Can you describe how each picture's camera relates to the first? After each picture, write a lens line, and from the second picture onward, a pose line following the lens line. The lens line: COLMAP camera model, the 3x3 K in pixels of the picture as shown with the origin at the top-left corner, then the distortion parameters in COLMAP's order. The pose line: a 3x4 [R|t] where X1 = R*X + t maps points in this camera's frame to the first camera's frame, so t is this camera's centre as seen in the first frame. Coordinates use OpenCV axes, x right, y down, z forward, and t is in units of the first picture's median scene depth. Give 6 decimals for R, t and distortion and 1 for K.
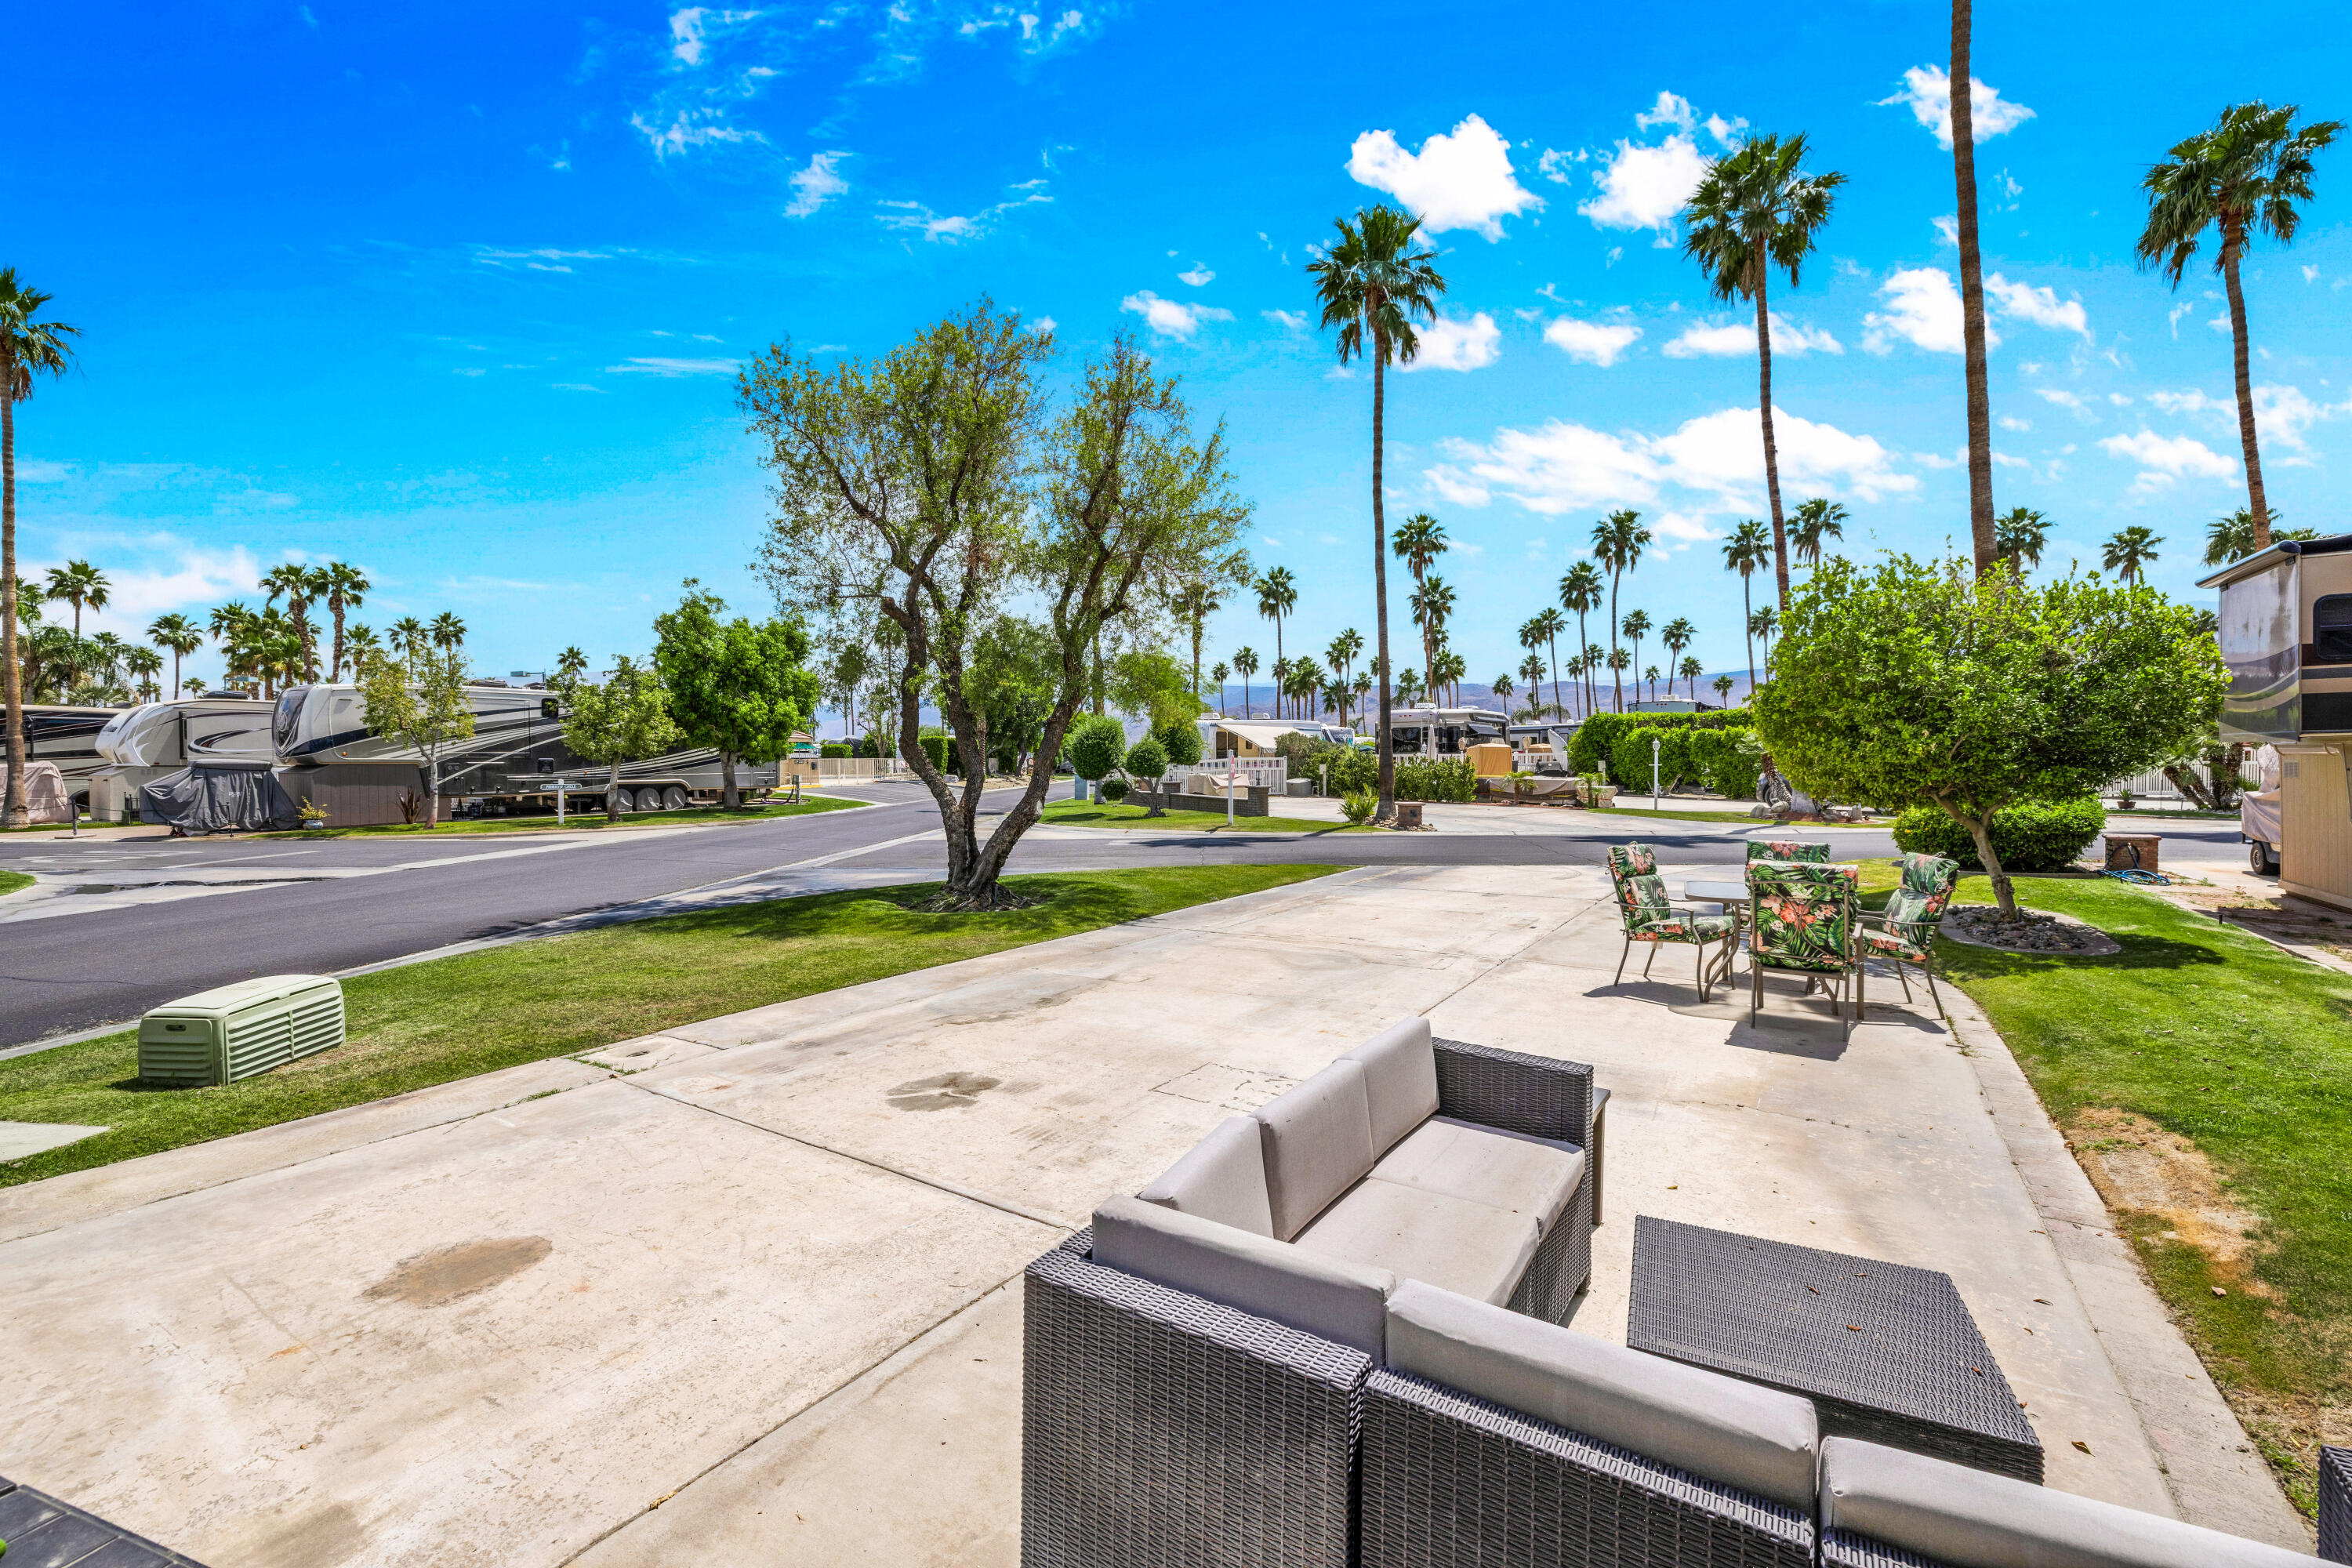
lens RADIAL K [[1029.1, 0, 1176.0], [0, 1029.1, 784.0], [0, 0, 1]] dist [0.002816, -0.000099]
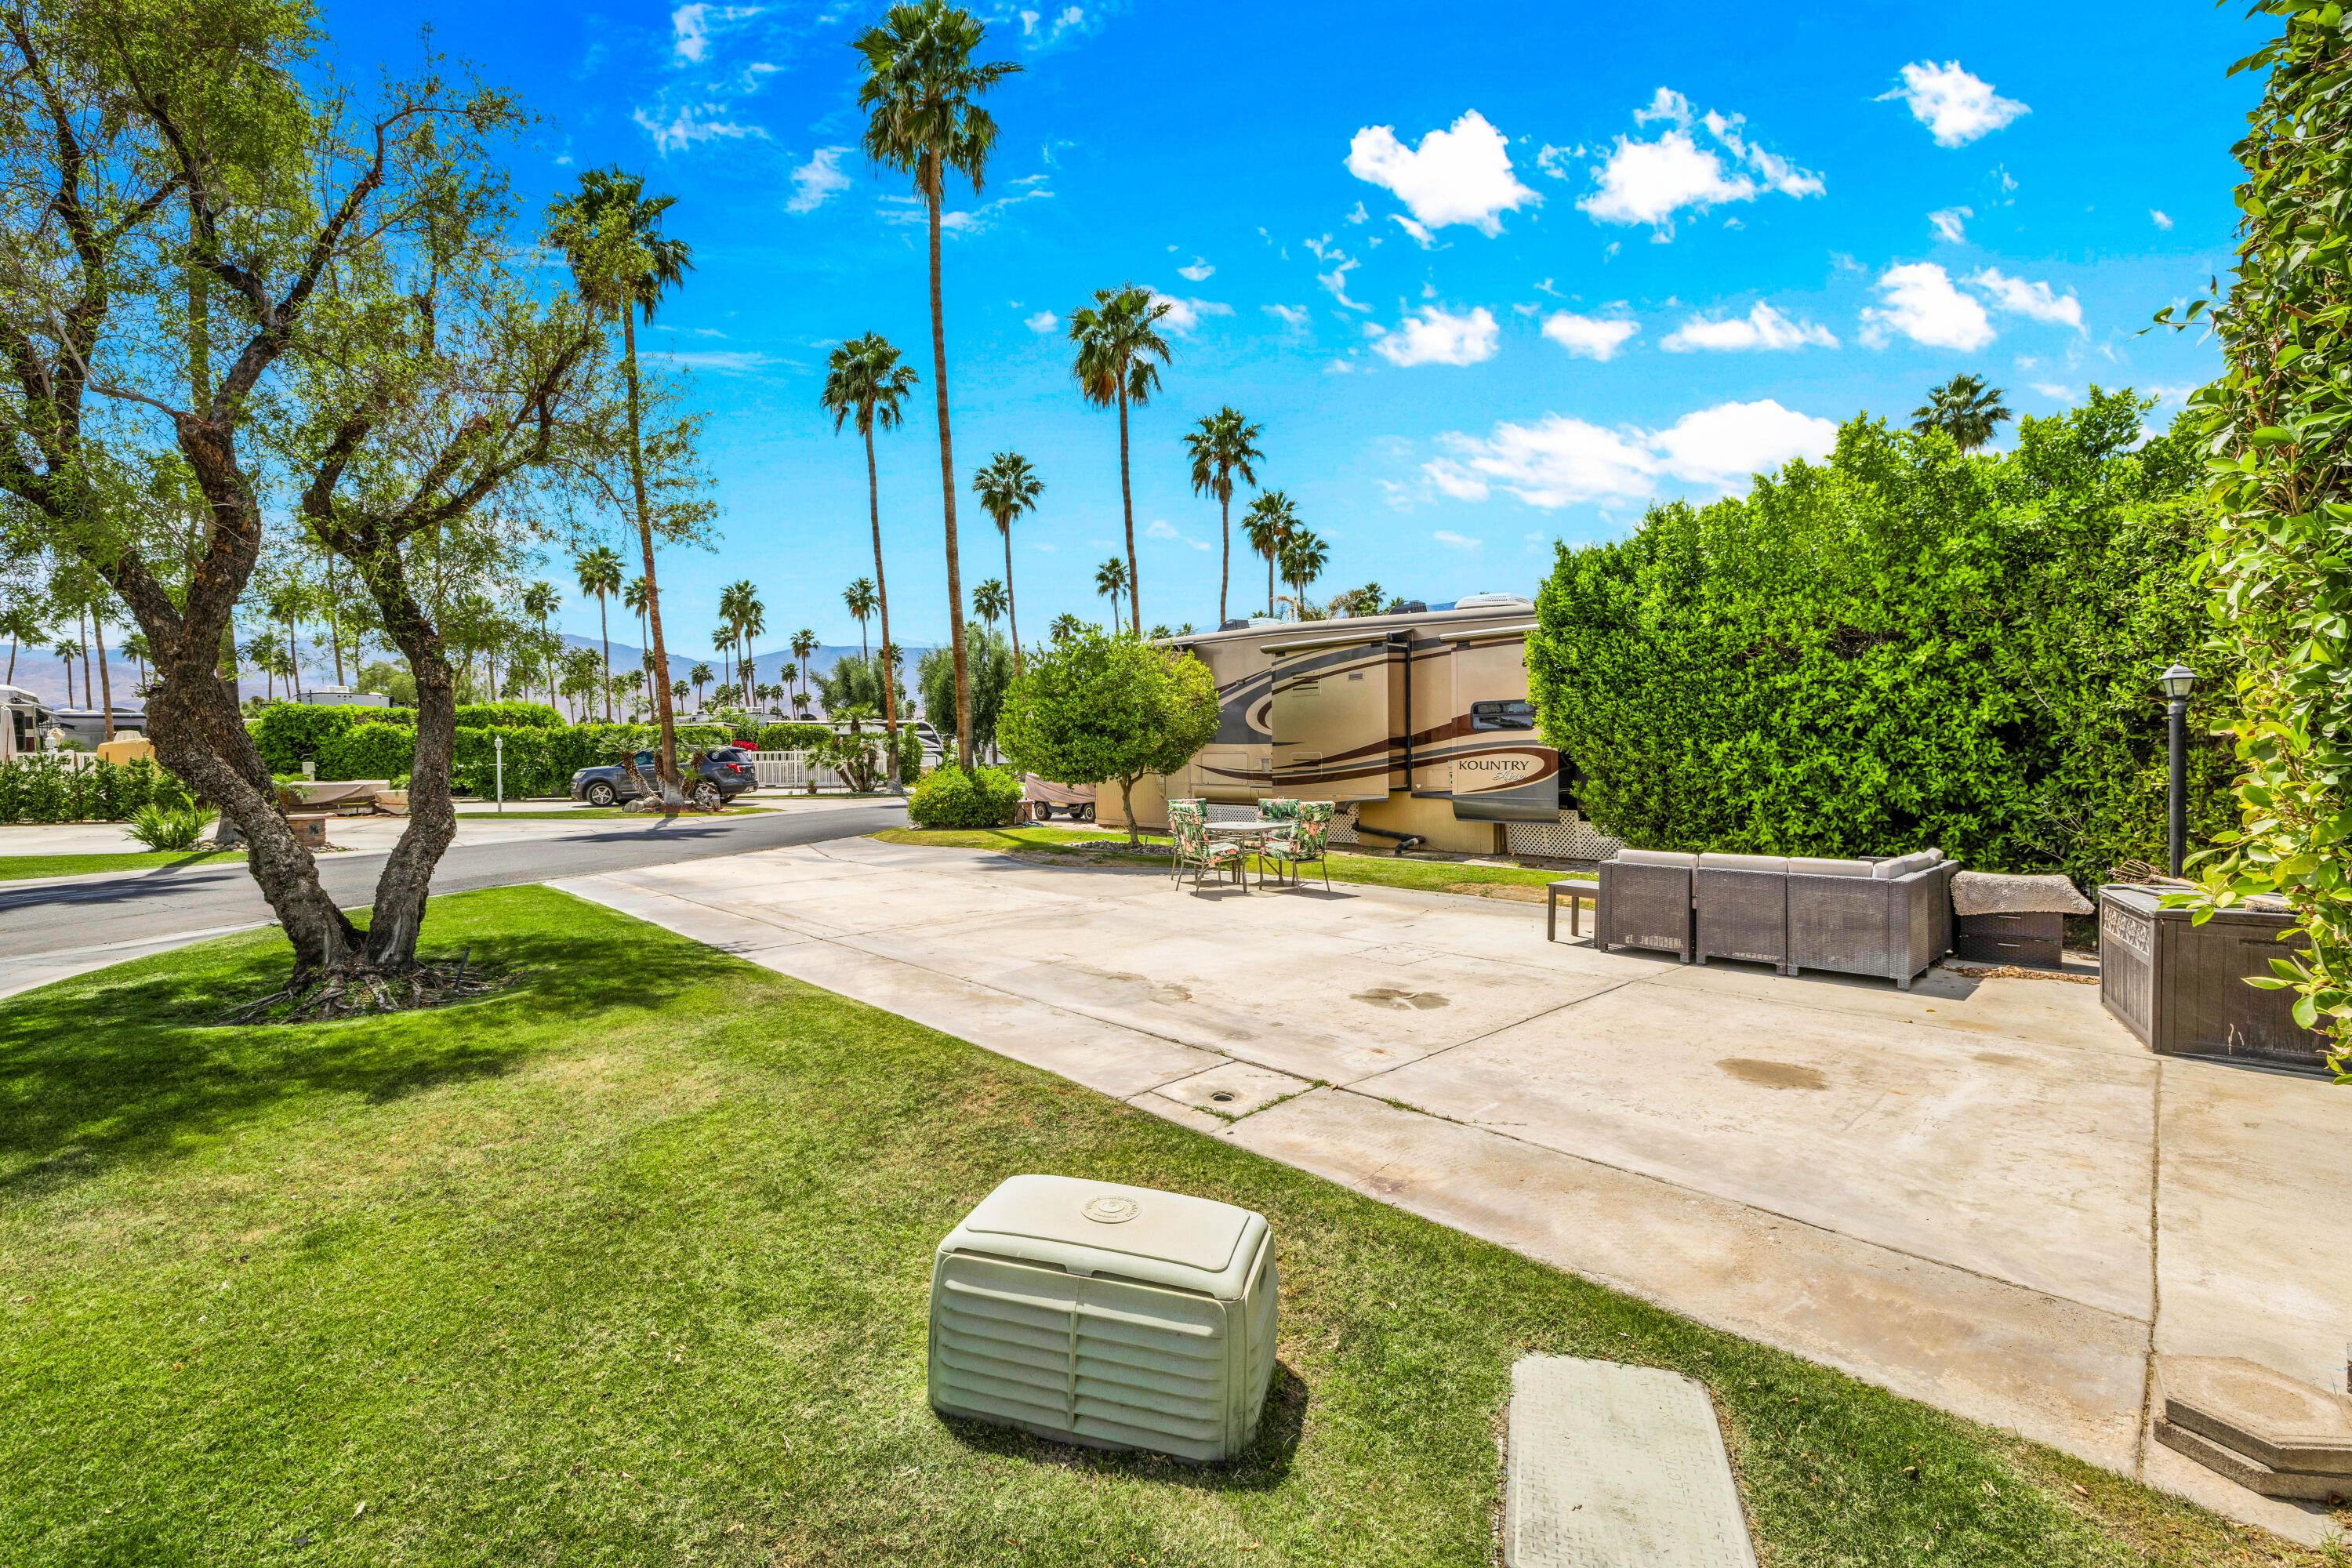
lens RADIAL K [[1017.6, 0, 1202.2], [0, 1017.6, 767.8], [0, 0, 1]] dist [0.001488, 0.000169]
pose [[0.205353, -0.006914, 0.978664, -0.386148], [0.028029, 0.999606, 0.001181, 0.001997], [-0.978286, 0.027188, 0.205466, 0.252274]]
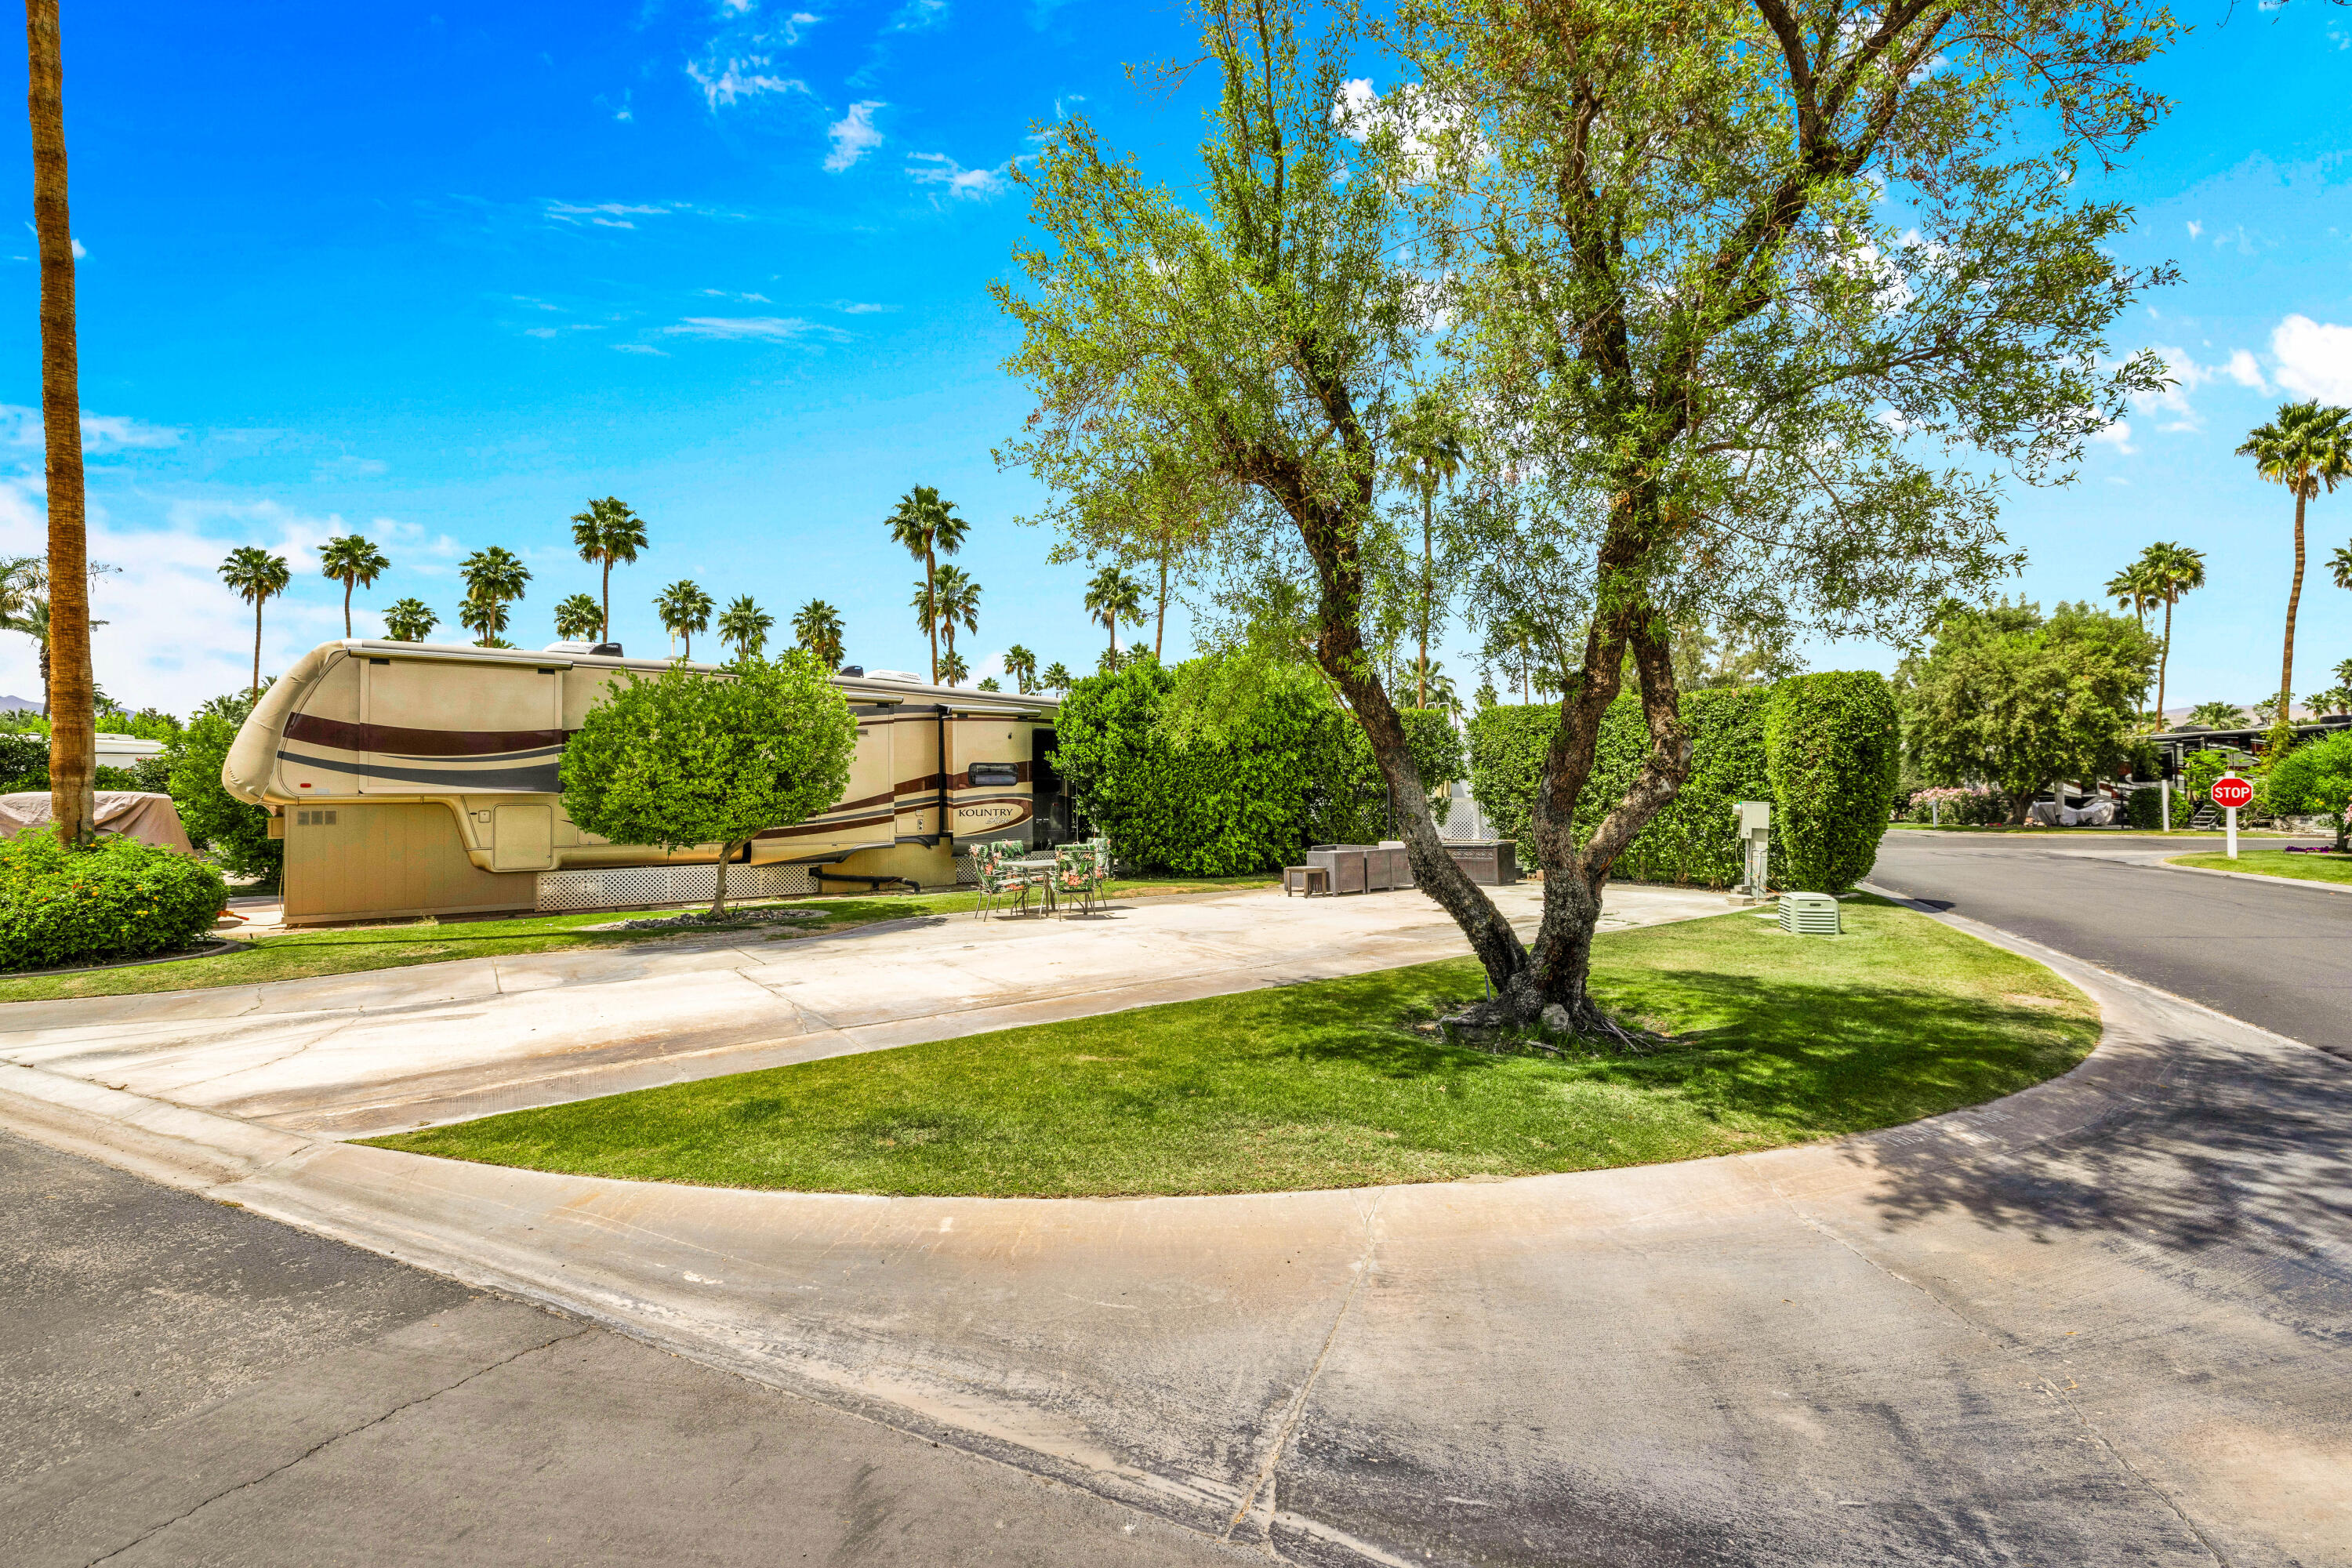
lens RADIAL K [[987.6, 0, 1165.4], [0, 987.6, 774.8], [0, 0, 1]] dist [0.001209, 0.000065]
pose [[-0.931812, 0.023297, 0.362194, -0.127310], [0.023856, 0.999711, -0.002930, -0.021357], [-0.362157, 0.005910, -0.932098, 0.987071]]
